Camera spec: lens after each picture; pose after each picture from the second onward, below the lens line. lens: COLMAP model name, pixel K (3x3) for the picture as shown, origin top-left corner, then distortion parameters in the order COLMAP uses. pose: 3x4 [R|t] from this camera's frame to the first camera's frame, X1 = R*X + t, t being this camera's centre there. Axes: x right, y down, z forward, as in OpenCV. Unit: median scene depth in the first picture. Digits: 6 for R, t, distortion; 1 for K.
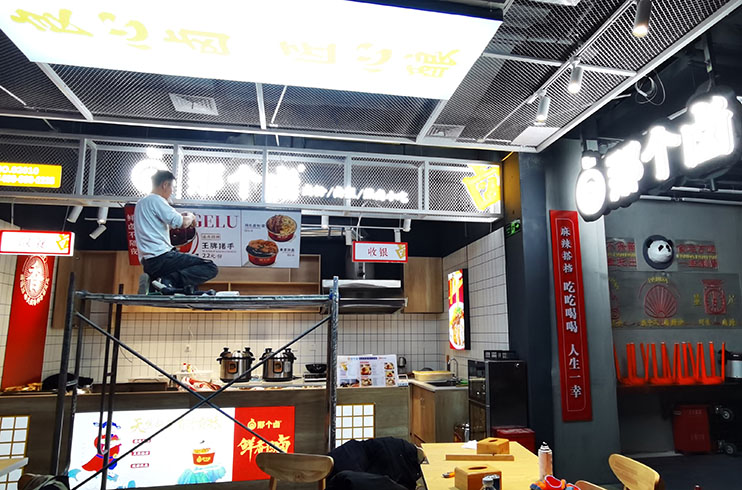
lens RADIAL K [[489.3, 0, 394.1], [0, 489.3, 244.8], [0, 0, 1]] dist [-0.025316, 0.001187]
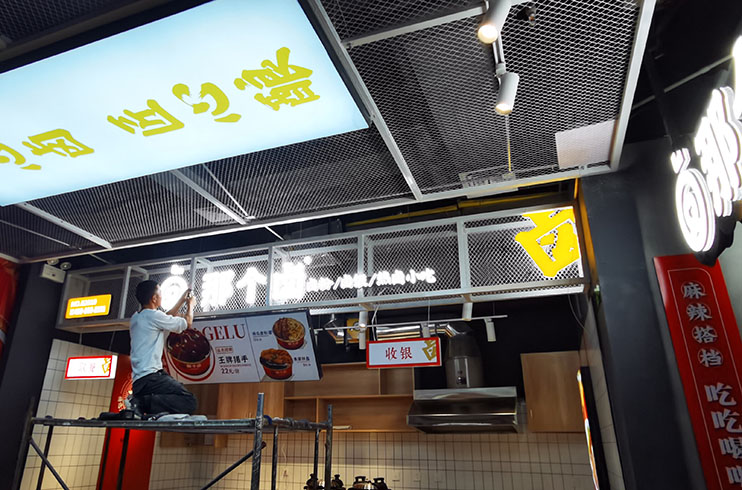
lens RADIAL K [[480.3, 0, 349.7], [0, 480.3, 245.0], [0, 0, 1]] dist [-0.023576, 0.003495]
pose [[0.841722, -0.186445, -0.506698, 0.307275], [0.076279, 0.970135, -0.230258, 0.017257], [0.534496, 0.155163, 0.830806, 0.336032]]
